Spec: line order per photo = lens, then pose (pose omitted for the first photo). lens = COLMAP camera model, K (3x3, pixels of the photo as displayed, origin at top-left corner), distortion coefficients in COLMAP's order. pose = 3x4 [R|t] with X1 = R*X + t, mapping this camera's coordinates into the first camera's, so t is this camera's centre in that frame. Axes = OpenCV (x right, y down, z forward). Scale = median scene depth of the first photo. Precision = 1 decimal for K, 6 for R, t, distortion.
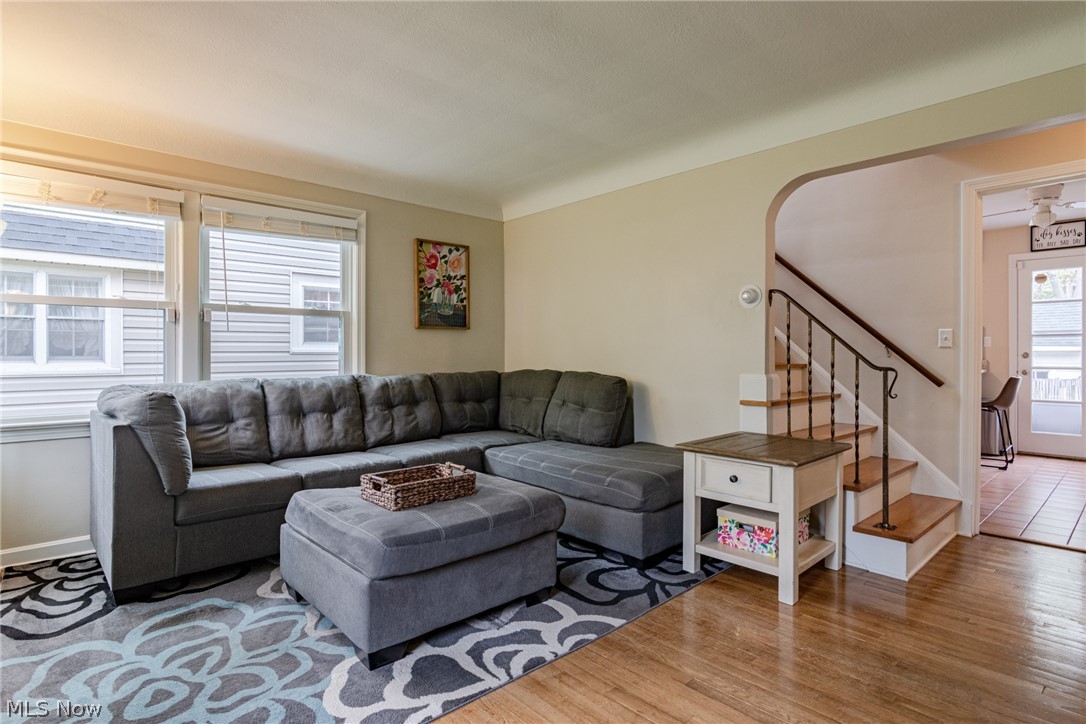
lens RADIAL K [[562.0, 0, 543.0], [0, 562.0, 362.0], [0, 0, 1]] dist [-0.004270, -0.000745]
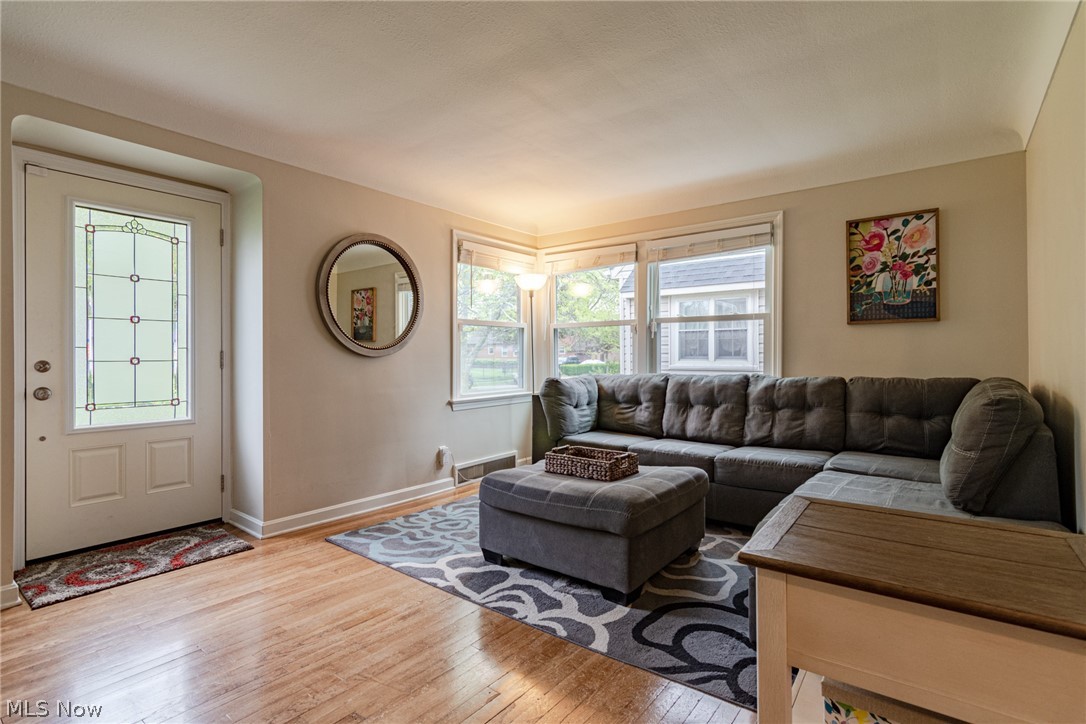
lens RADIAL K [[536.2, 0, 533.4], [0, 536.2, 347.8], [0, 0, 1]] dist [-0.000410, 0.000179]
pose [[0.155587, -0.015671, -0.987698, 0.583524], [-0.012398, 0.999764, -0.017815, -0.003725], [0.987744, 0.015017, 0.155356, 0.444907]]
